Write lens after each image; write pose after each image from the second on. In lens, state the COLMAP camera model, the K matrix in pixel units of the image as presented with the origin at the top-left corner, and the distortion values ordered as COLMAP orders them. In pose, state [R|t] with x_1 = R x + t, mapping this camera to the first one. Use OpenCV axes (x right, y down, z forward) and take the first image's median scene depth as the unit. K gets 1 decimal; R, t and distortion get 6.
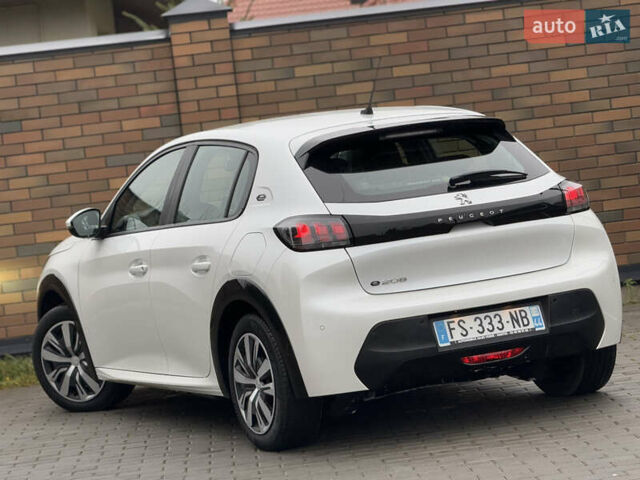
lens RADIAL K [[2205.5, 0, 320.0], [0, 2205.5, 240.0], [0, 0, 1]] dist [0.149047, 0.332595]
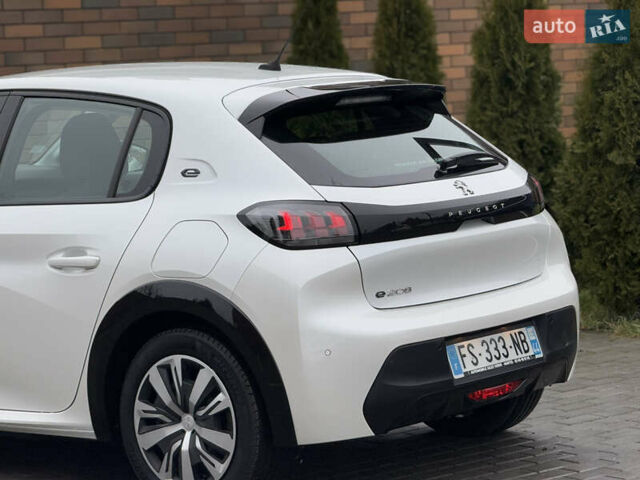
lens RADIAL K [[2205.5, 0, 320.0], [0, 2205.5, 240.0], [0, 0, 1]] dist [0.149047, 0.332595]
pose [[0.896779, 0.035715, 0.441034, -0.320954], [-0.037885, 0.999275, -0.003888, 0.004620], [-0.440853, -0.013222, 0.897482, 0.321674]]
